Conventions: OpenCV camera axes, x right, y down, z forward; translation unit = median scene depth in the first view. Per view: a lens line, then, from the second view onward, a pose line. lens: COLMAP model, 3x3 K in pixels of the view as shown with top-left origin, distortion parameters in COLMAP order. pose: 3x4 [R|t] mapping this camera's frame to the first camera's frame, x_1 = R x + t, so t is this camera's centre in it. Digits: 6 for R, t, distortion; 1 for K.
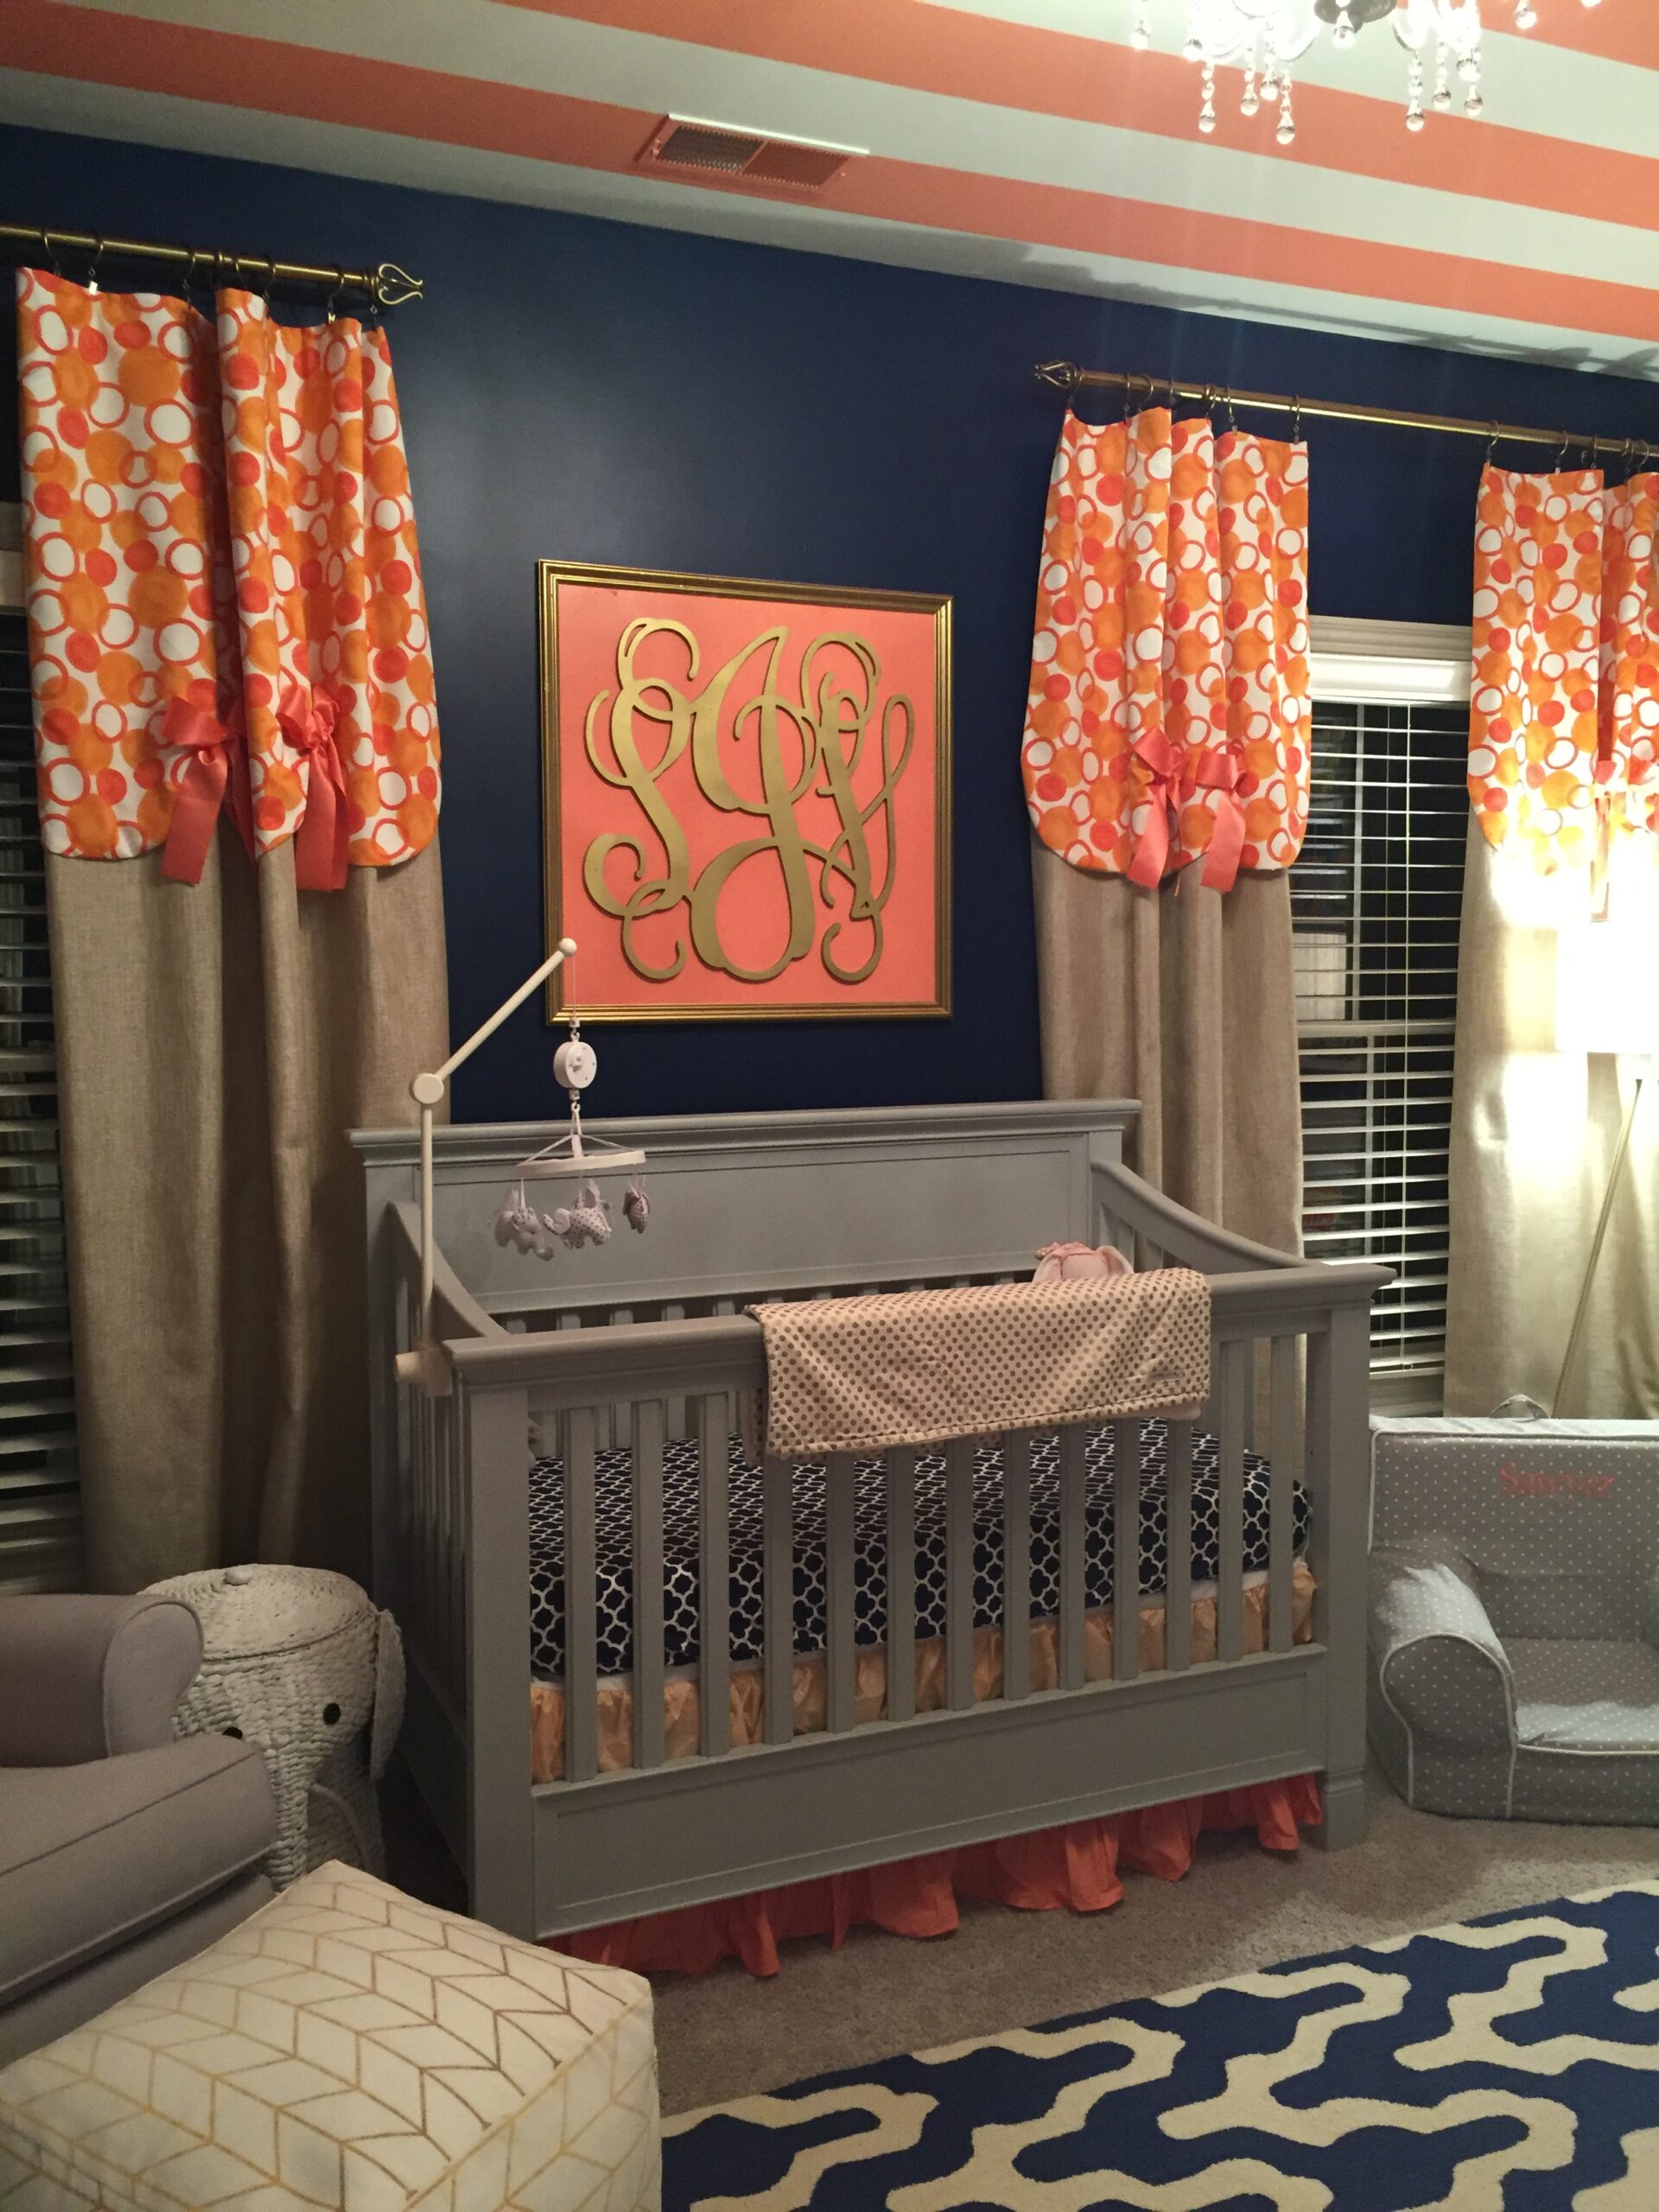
lens RADIAL K [[1875.1, 0, 834.3], [0, 1875.1, 1106.9], [0, 0, 1]] dist [0.087917, -0.107542]
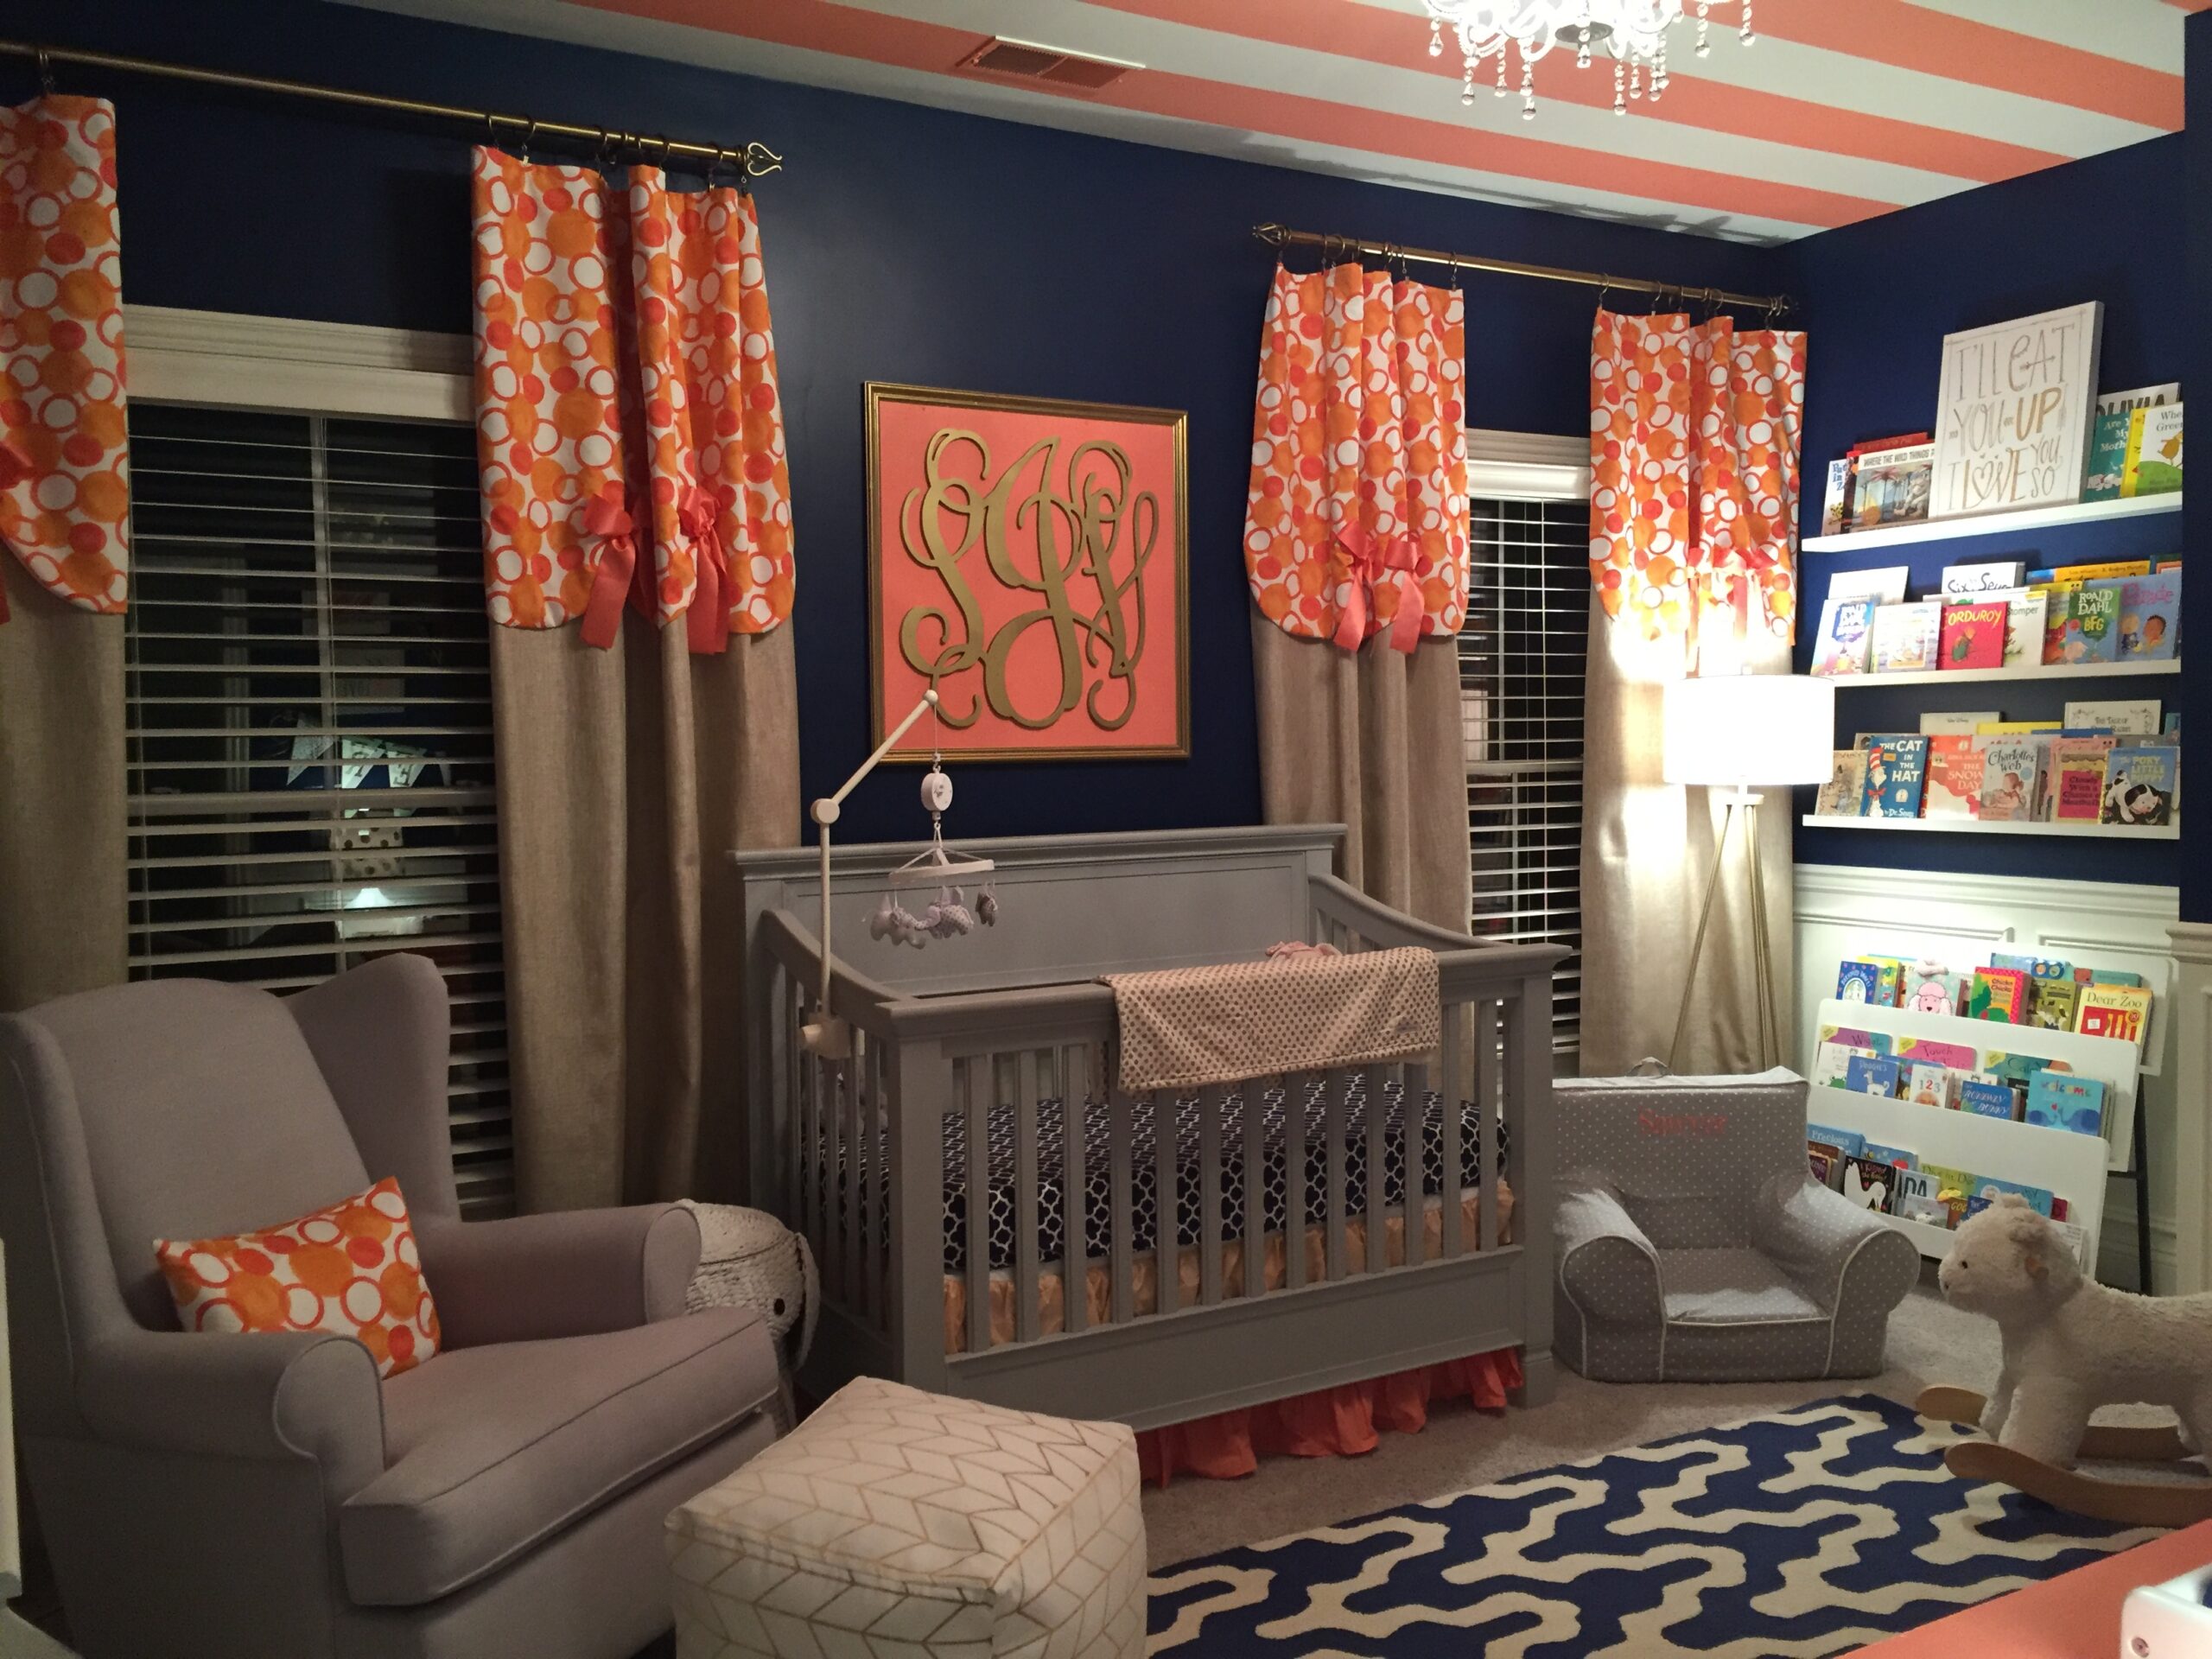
lens RADIAL K [[1875.1, 0, 1102.9], [0, 1875.1, 830.1], [0, 0, 1]] dist [0.087917, -0.107542]
pose [[0.993294, -0.013125, 0.114872, -0.158008], [0.015885, 0.999606, -0.023141, 0.030599], [-0.114523, 0.024810, 0.993111, -0.225249]]
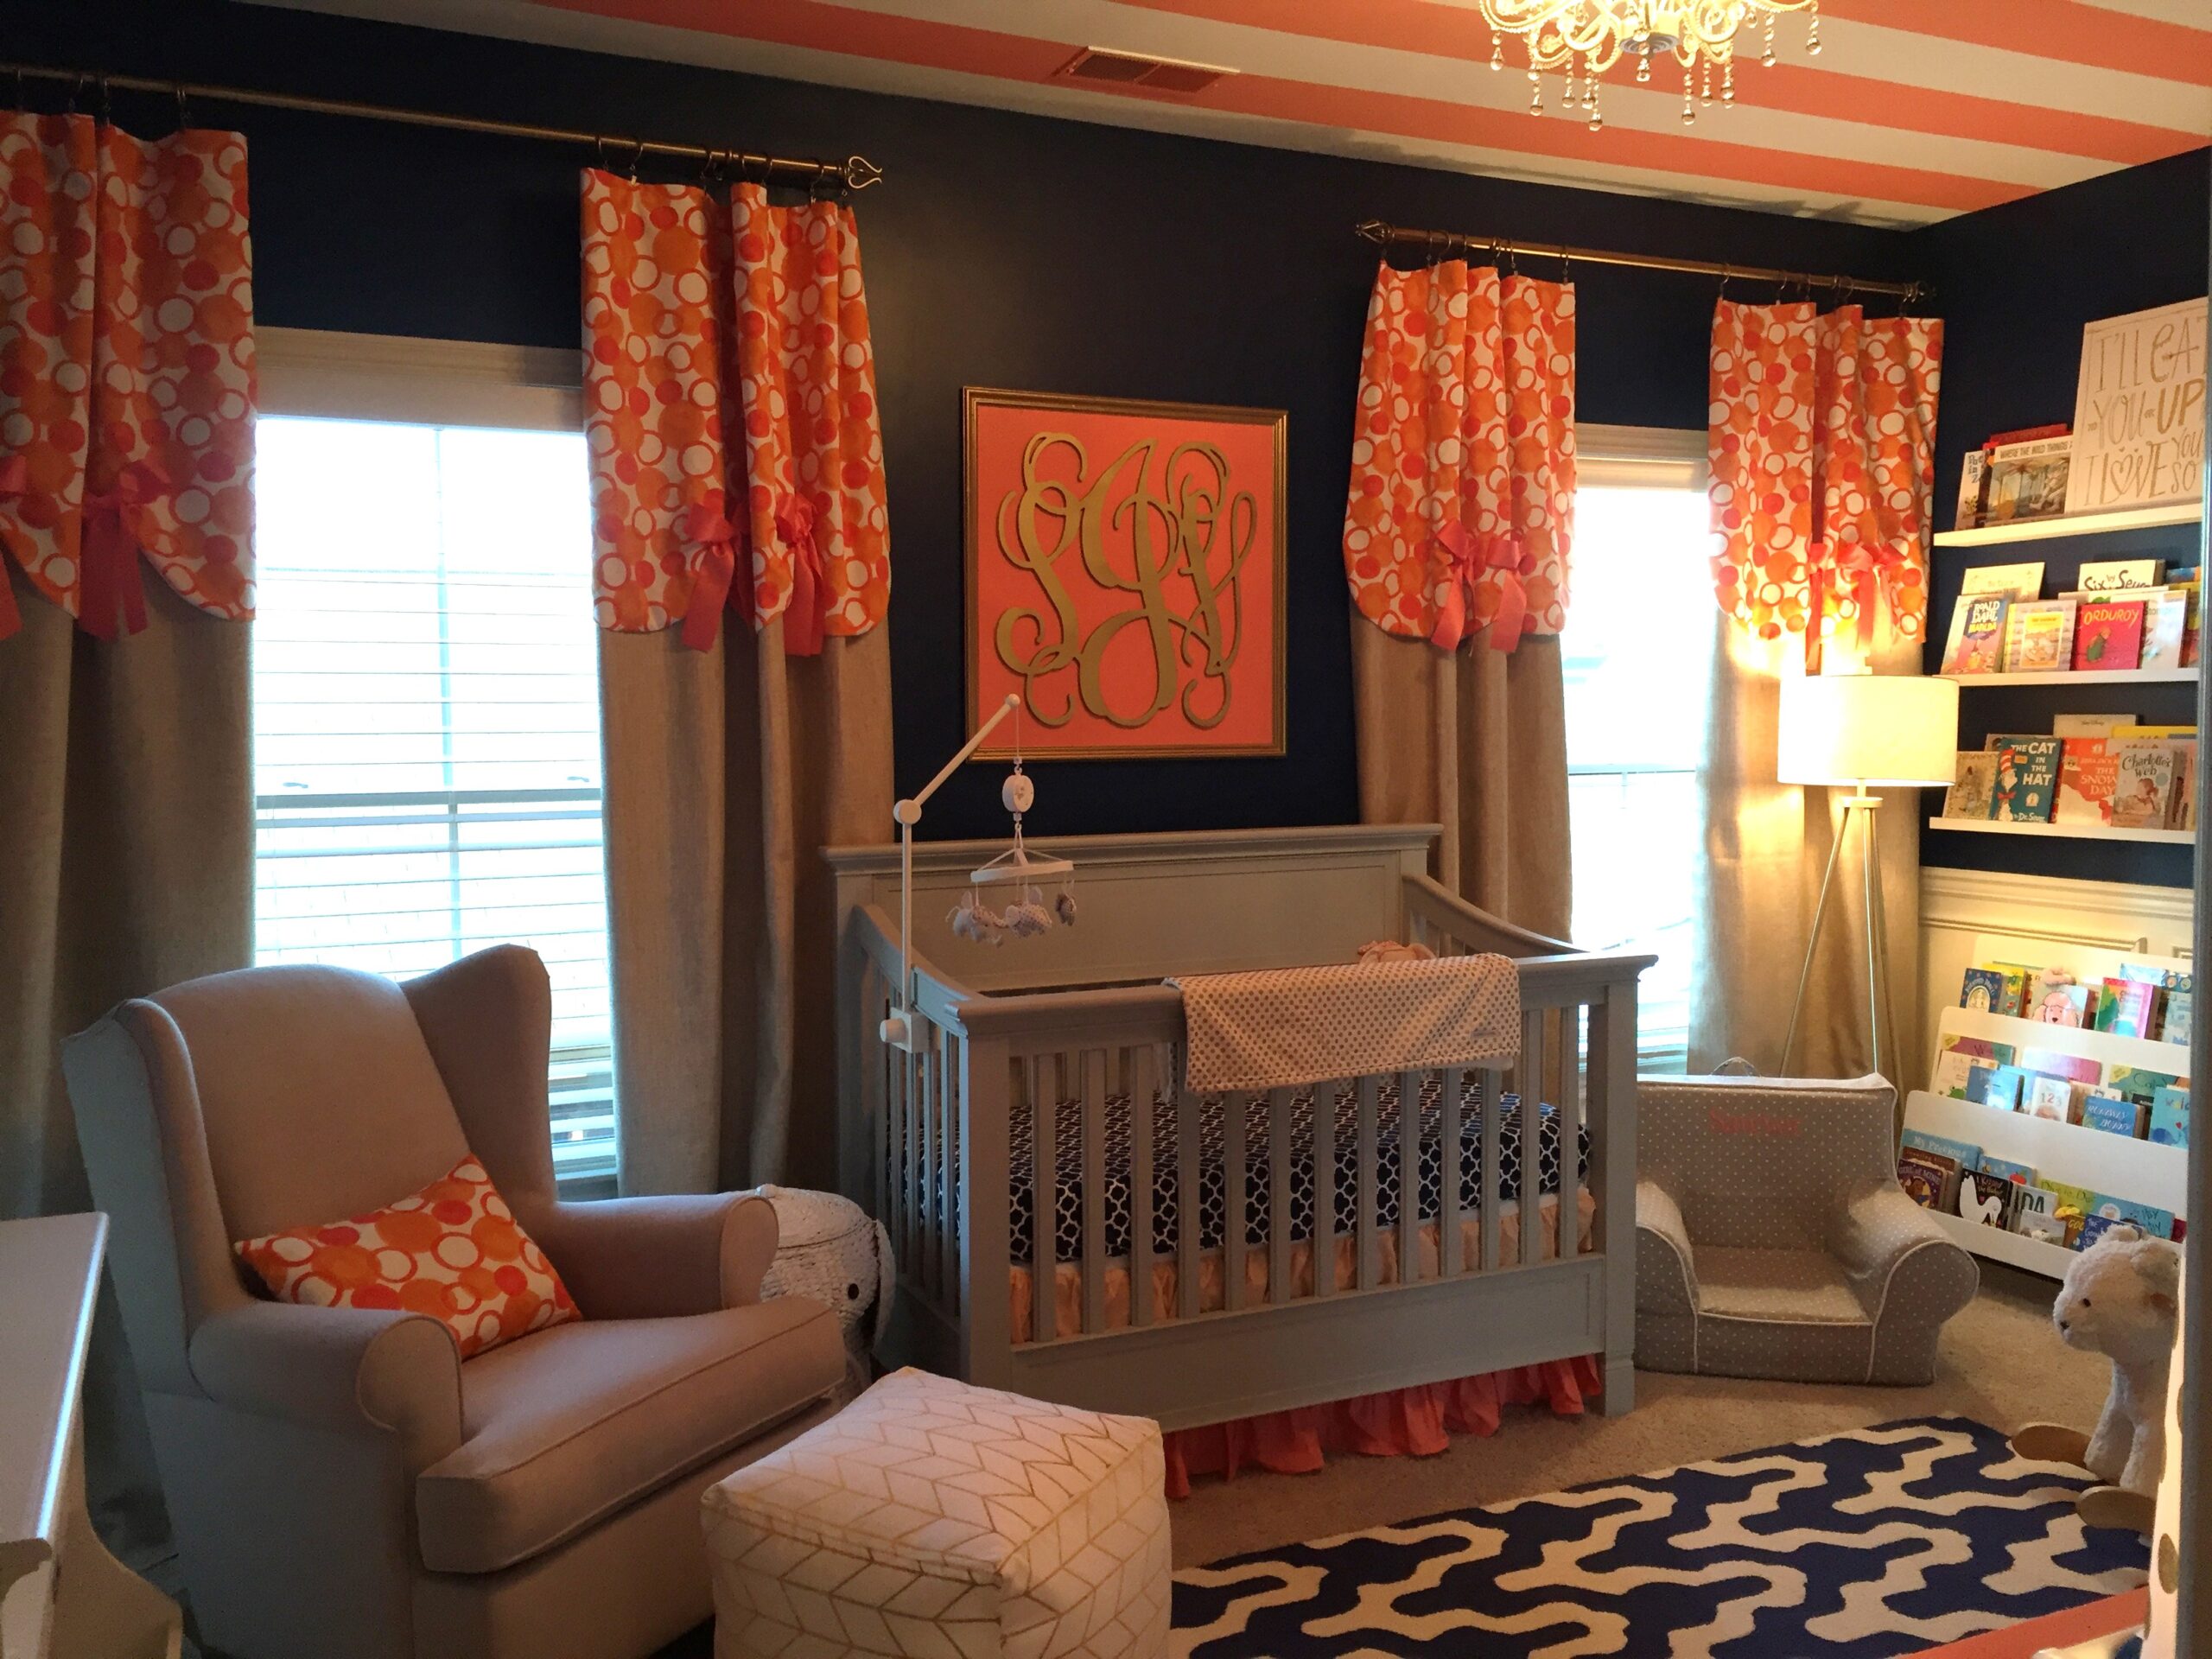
lens RADIAL K [[1875.1, 0, 1102.1], [0, 1875.1, 831.8], [0, 0, 1]] dist [0.087917, -0.107542]
pose [[0.999651, -0.001660, 0.026355, -0.105438], [0.001874, 0.999965, -0.008107, 0.012706], [-0.026341, 0.008154, 0.999620, -0.248550]]
